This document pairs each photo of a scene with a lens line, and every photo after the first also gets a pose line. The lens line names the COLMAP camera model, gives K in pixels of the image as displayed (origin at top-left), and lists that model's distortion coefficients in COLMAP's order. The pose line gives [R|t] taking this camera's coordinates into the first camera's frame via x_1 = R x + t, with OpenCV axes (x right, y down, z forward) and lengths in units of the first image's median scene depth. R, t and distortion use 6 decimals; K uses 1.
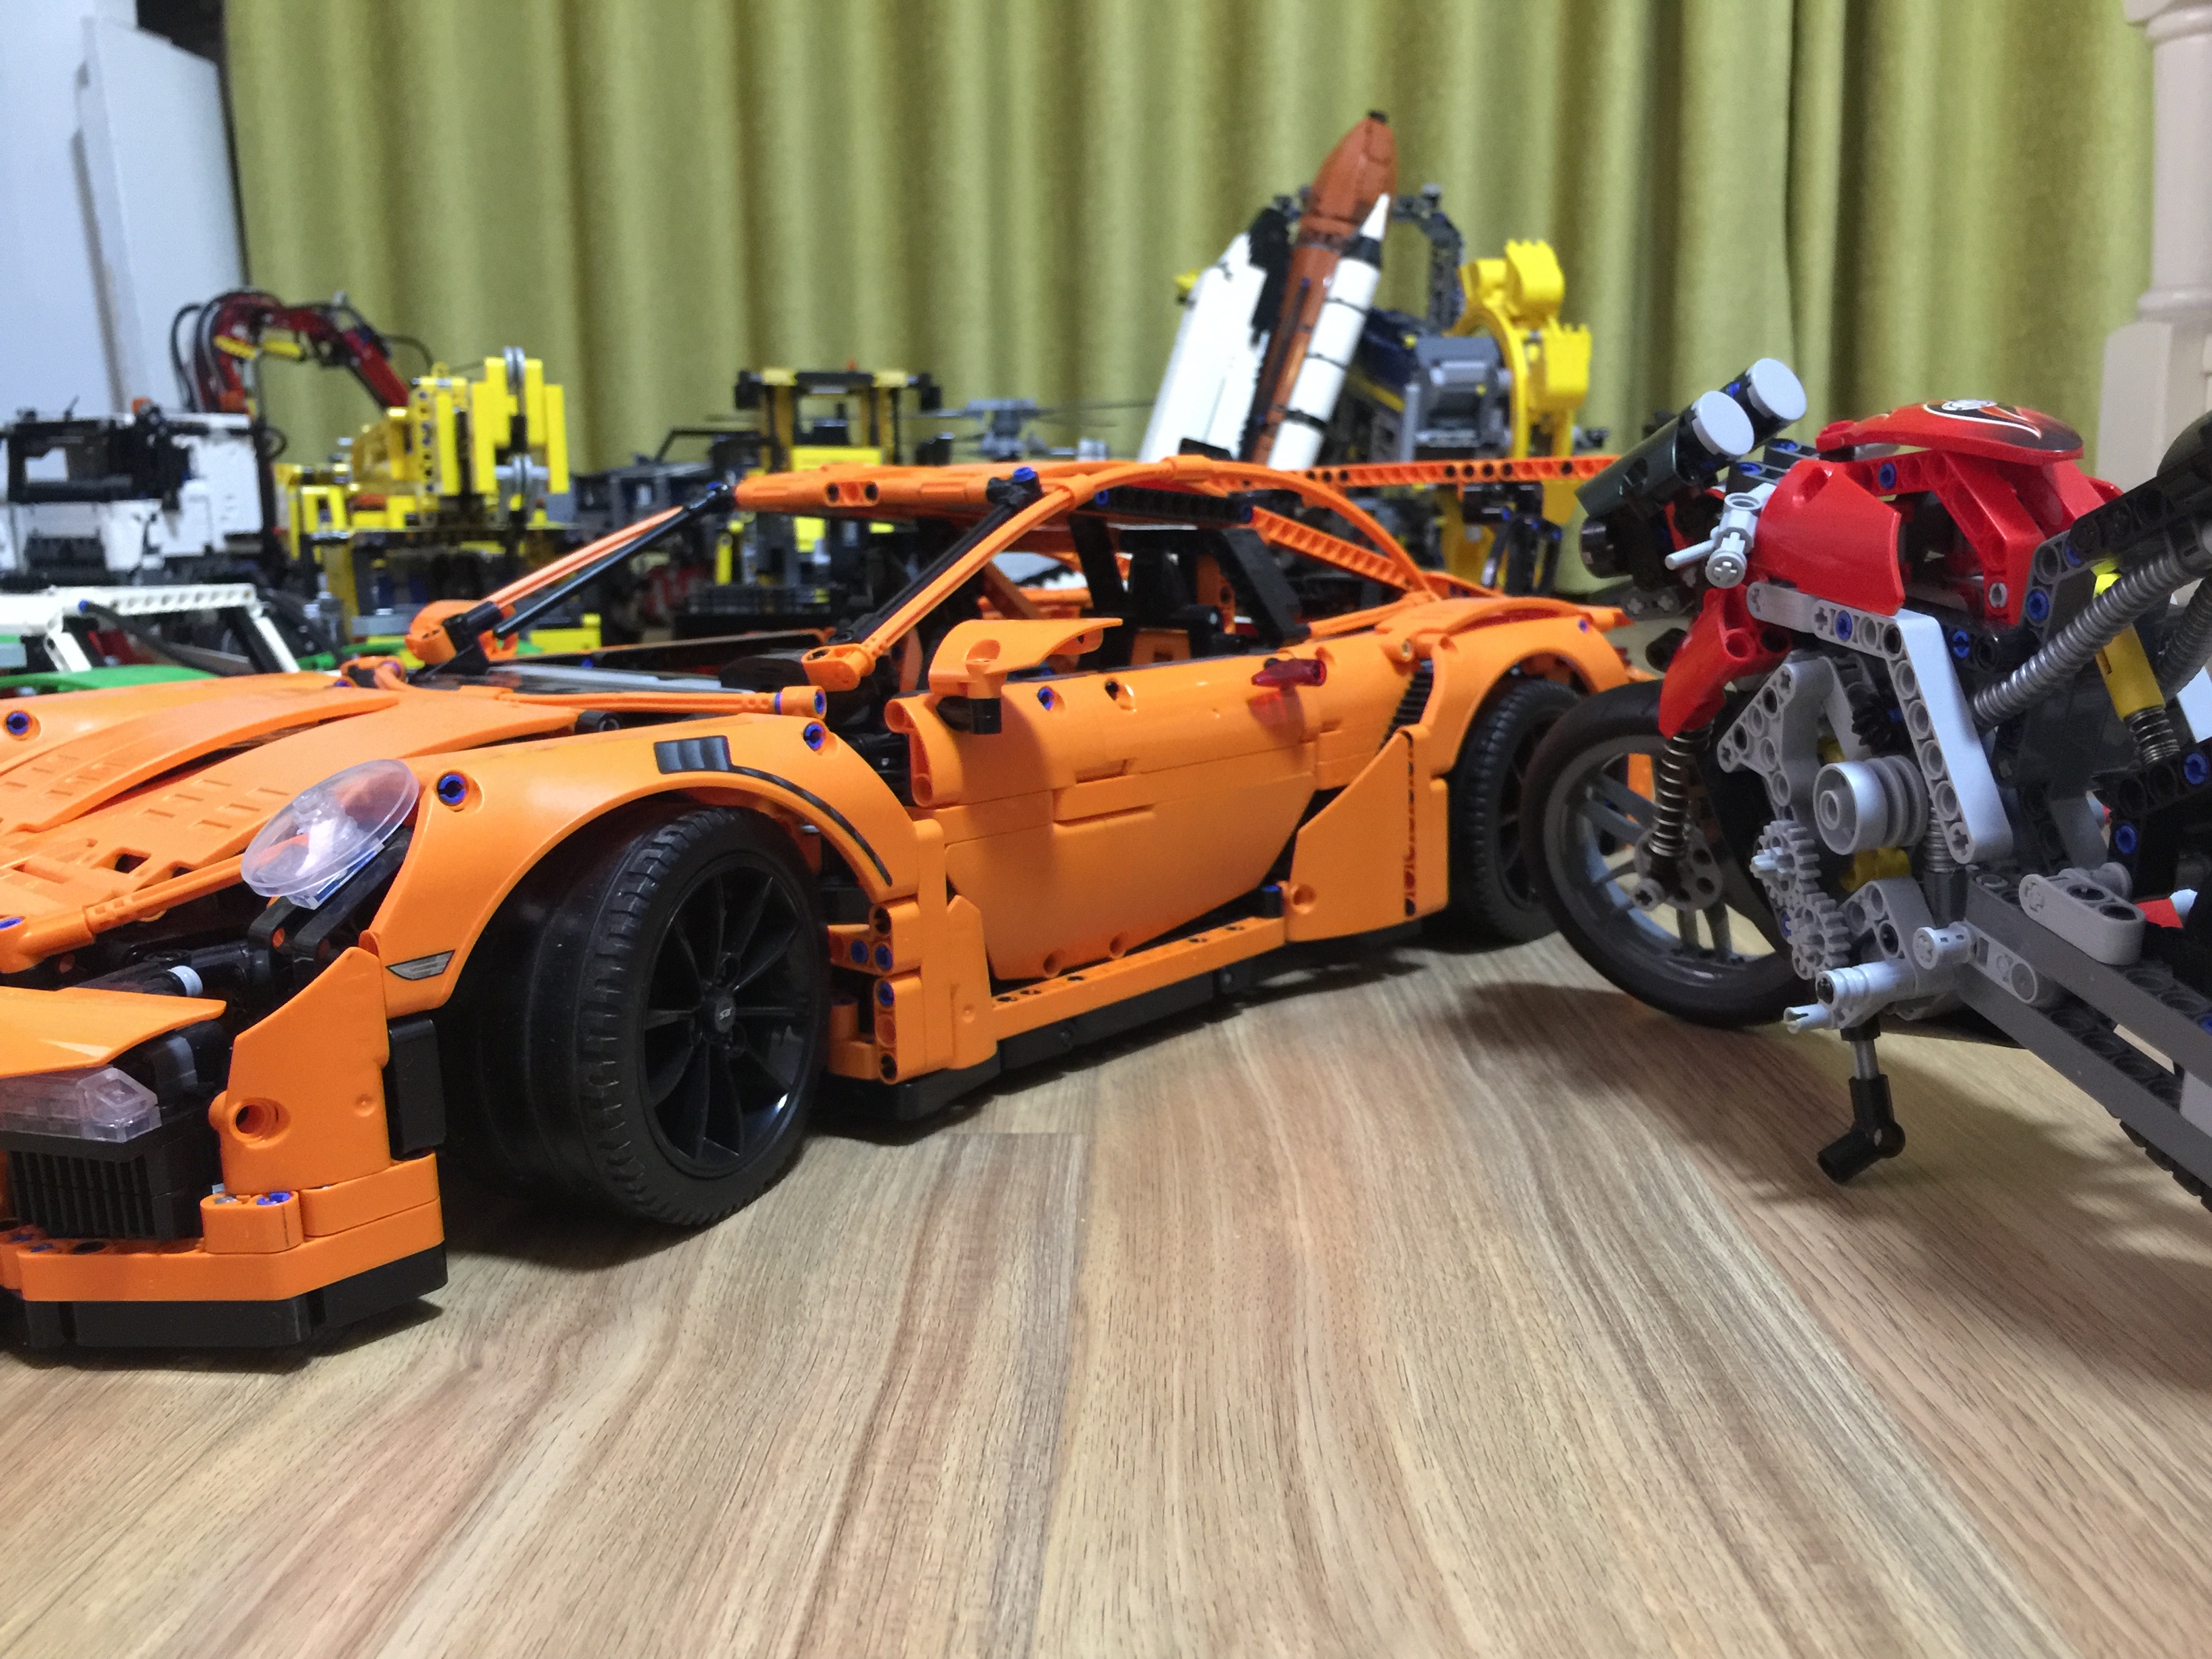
lens RADIAL K [[1884.8, 0, 1103.9], [0, 1884.8, 839.9], [0, 0, 1]] dist [0.055585, -0.070472]
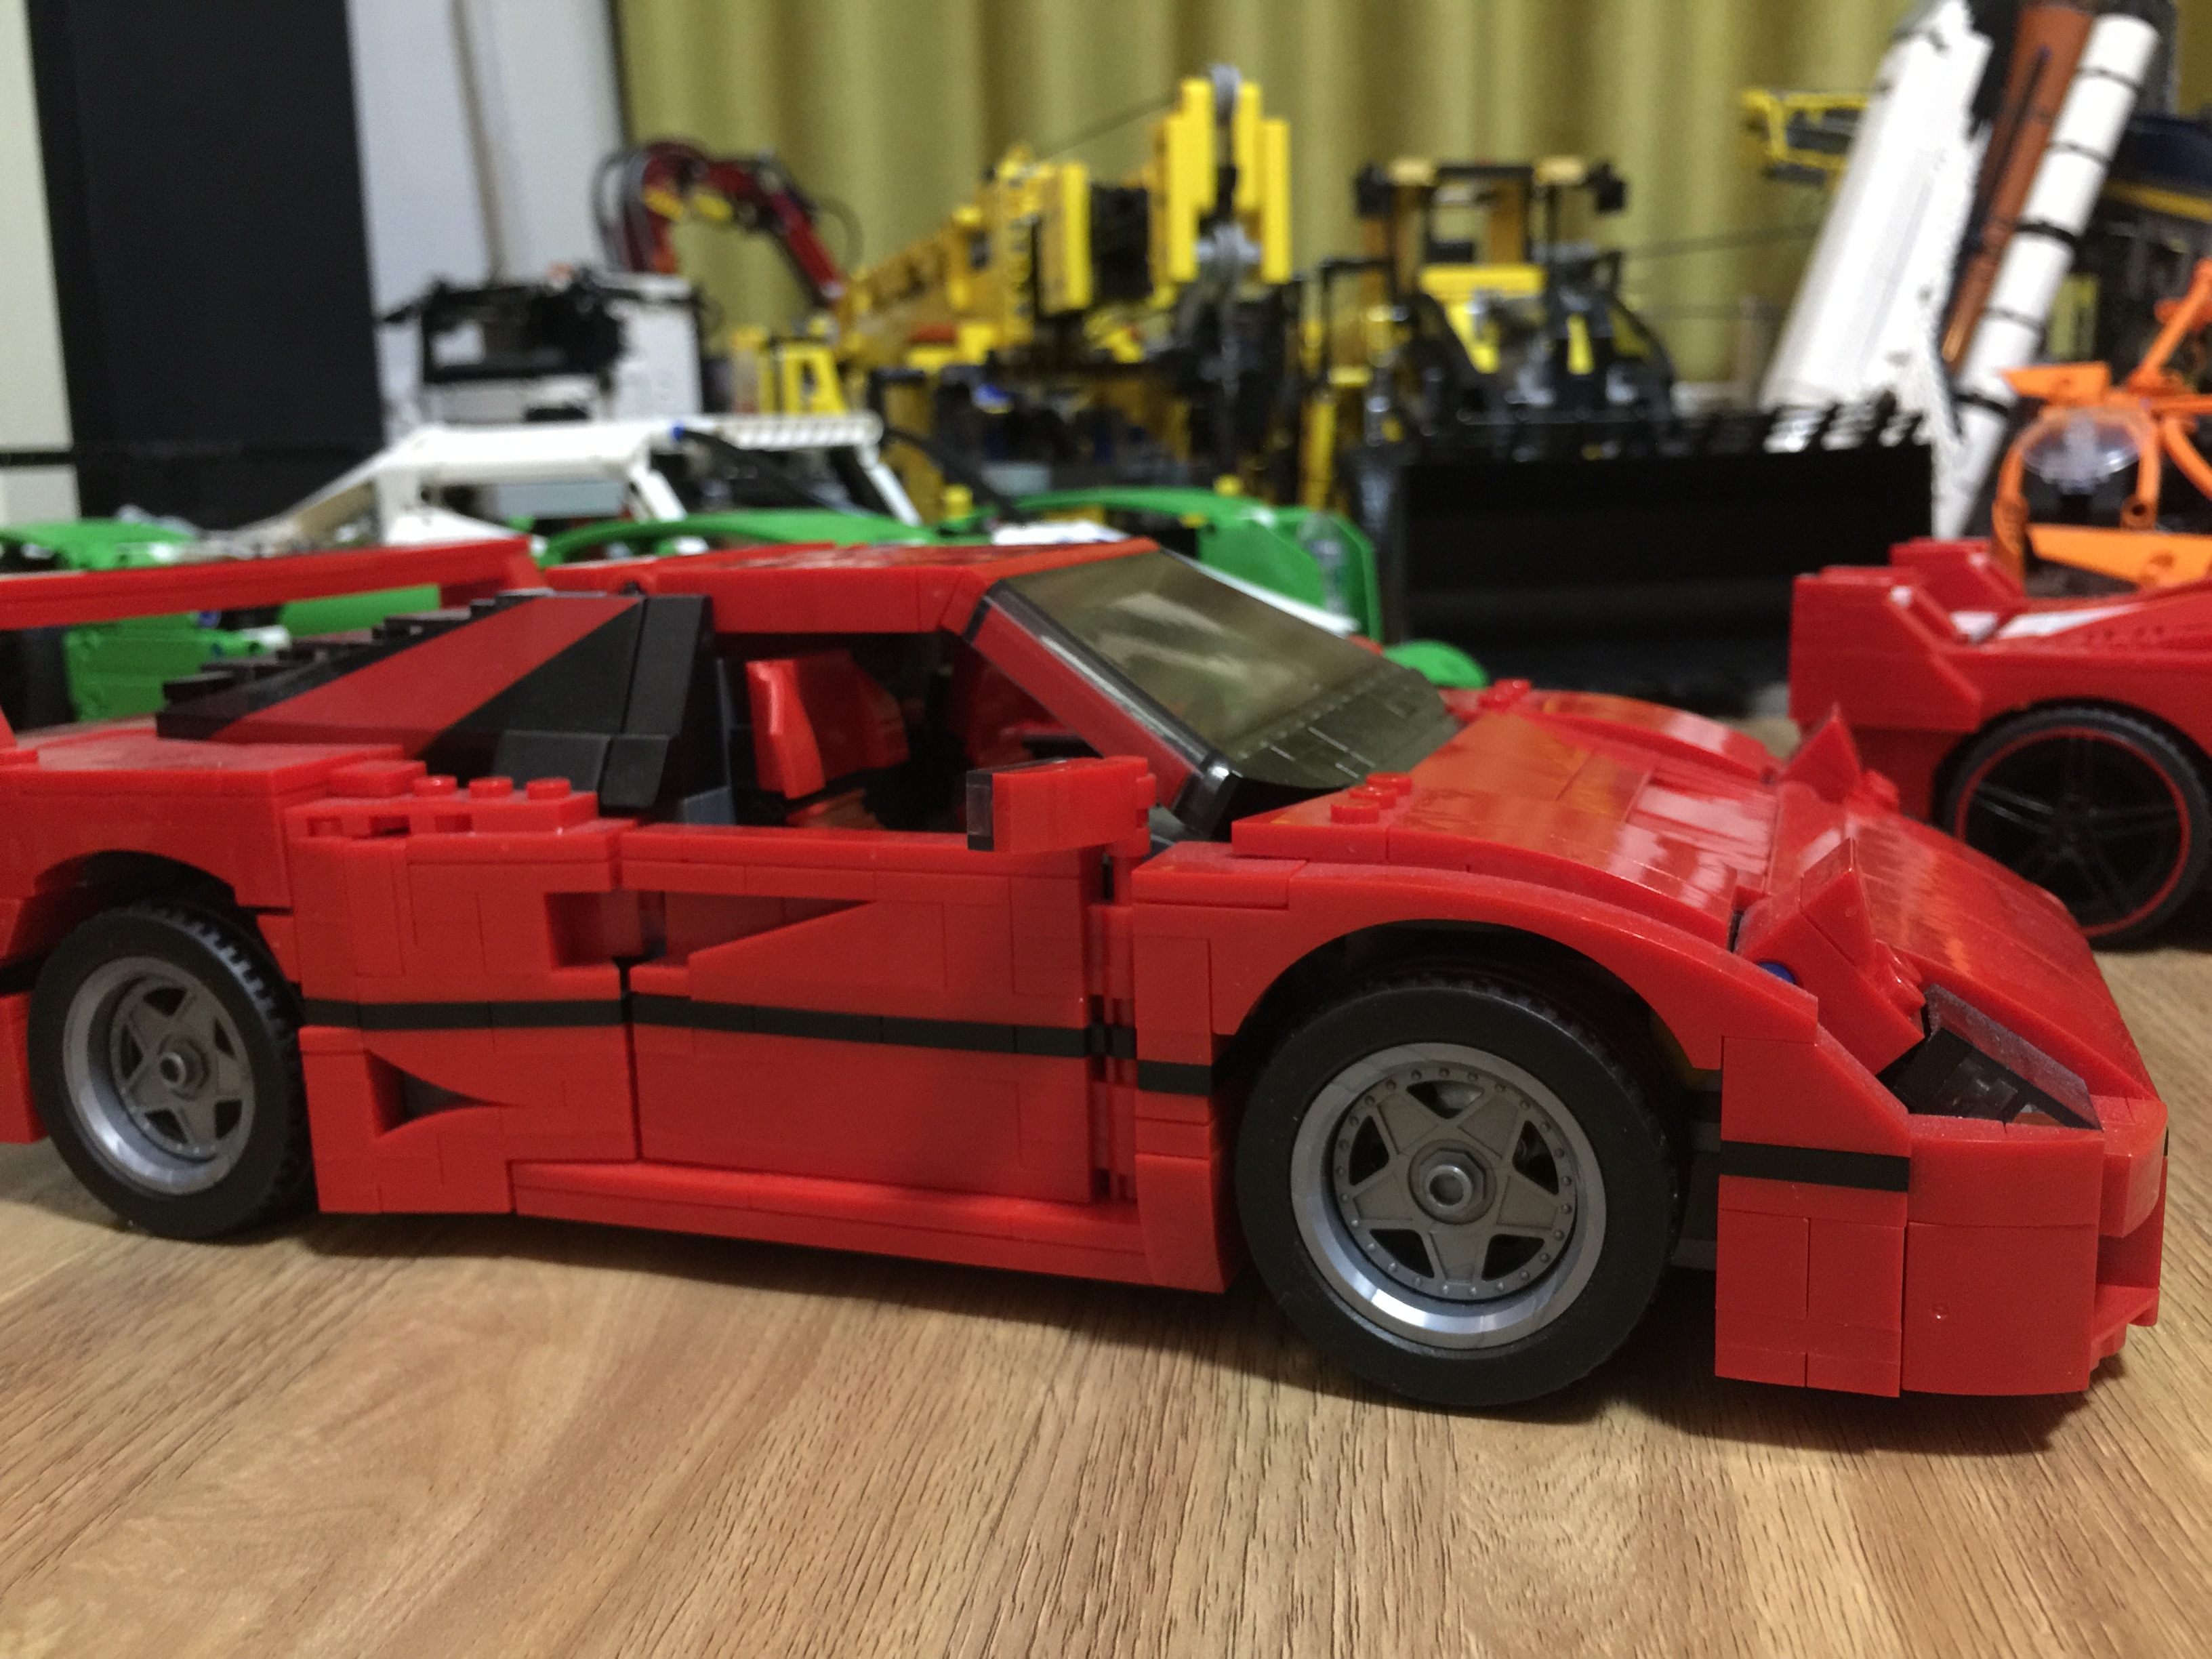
lens RADIAL K [[1884.8, 0, 1097.9], [0, 1884.8, 824.7], [0, 0, 1]] dist [0.055585, -0.070472]
pose [[0.993248, 0.003424, -0.115961, -0.202597], [-0.002133, 0.999934, 0.011254, 0.004912], [0.115992, -0.010930, 0.993190, 0.229770]]
